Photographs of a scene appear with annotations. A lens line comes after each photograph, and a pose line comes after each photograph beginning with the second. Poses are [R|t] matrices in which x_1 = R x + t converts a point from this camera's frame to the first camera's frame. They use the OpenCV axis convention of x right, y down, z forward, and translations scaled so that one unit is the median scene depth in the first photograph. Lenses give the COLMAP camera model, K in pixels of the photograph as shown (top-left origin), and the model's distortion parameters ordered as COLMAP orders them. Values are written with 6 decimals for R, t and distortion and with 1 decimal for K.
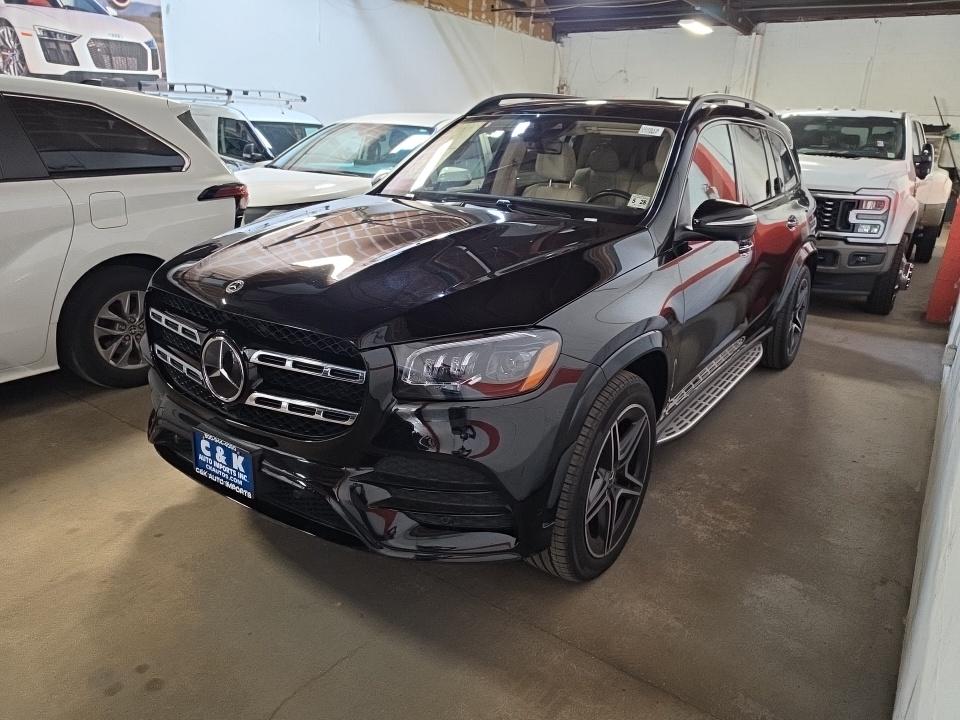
lens RADIAL K [[659.7, 0, 485.3], [0, 659.7, 373.3], [0, 0, 1]] dist [0.009363, -0.001059]
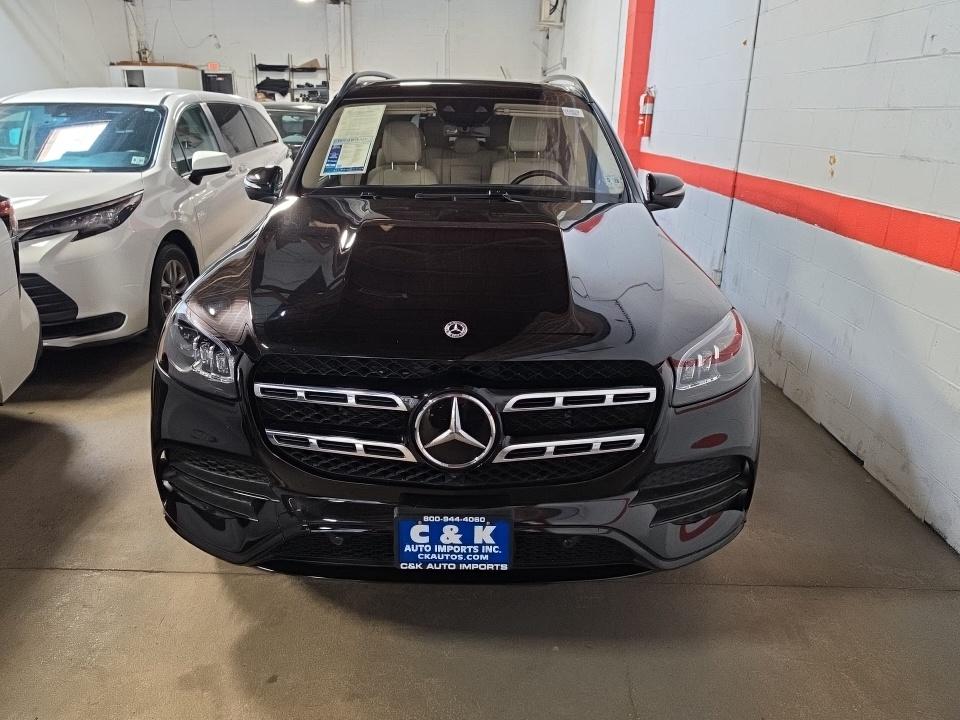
lens RADIAL K [[671.5, 0, 480.0], [0, 671.5, 360.0], [0, 0, 1]] dist [-0.001504, -0.002878]
pose [[0.827228, -0.220136, 0.516947, -0.753107], [0.208575, 0.974624, 0.081267, -0.146788], [-0.521718, 0.040596, 0.852151, 0.267225]]
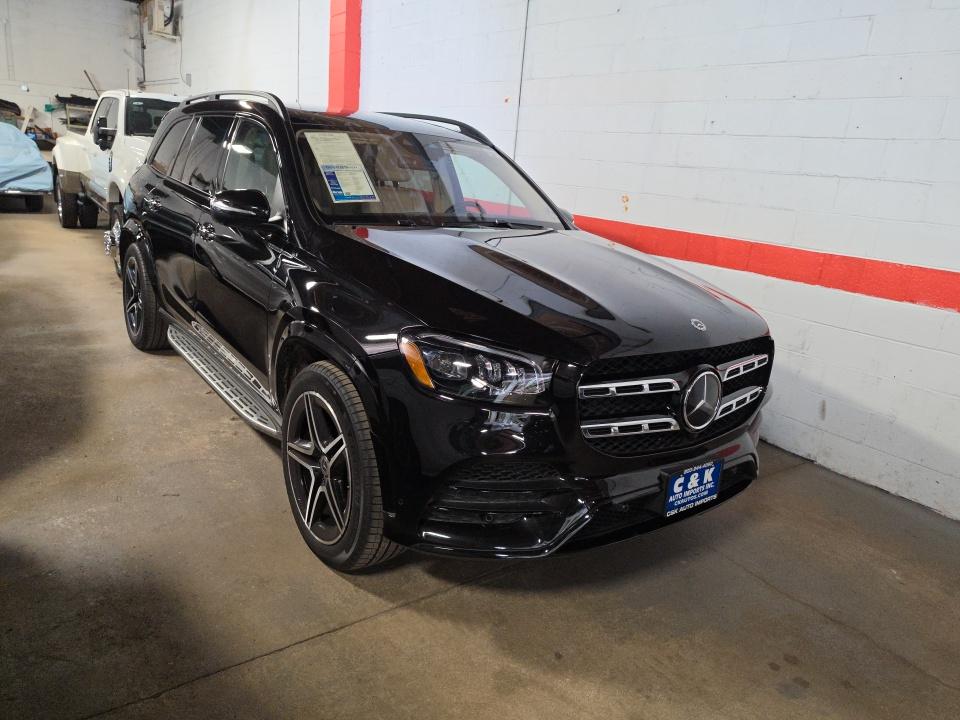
lens RADIAL K [[661.0, 0, 478.9], [0, 661.0, 368.3], [0, 0, 1]] dist [0.012481, 0.000566]
pose [[0.338098, -0.288109, 0.895926, -1.441270], [0.249972, 0.945284, 0.209649, -0.366663], [-0.907306, 0.153075, 0.391617, 0.868113]]
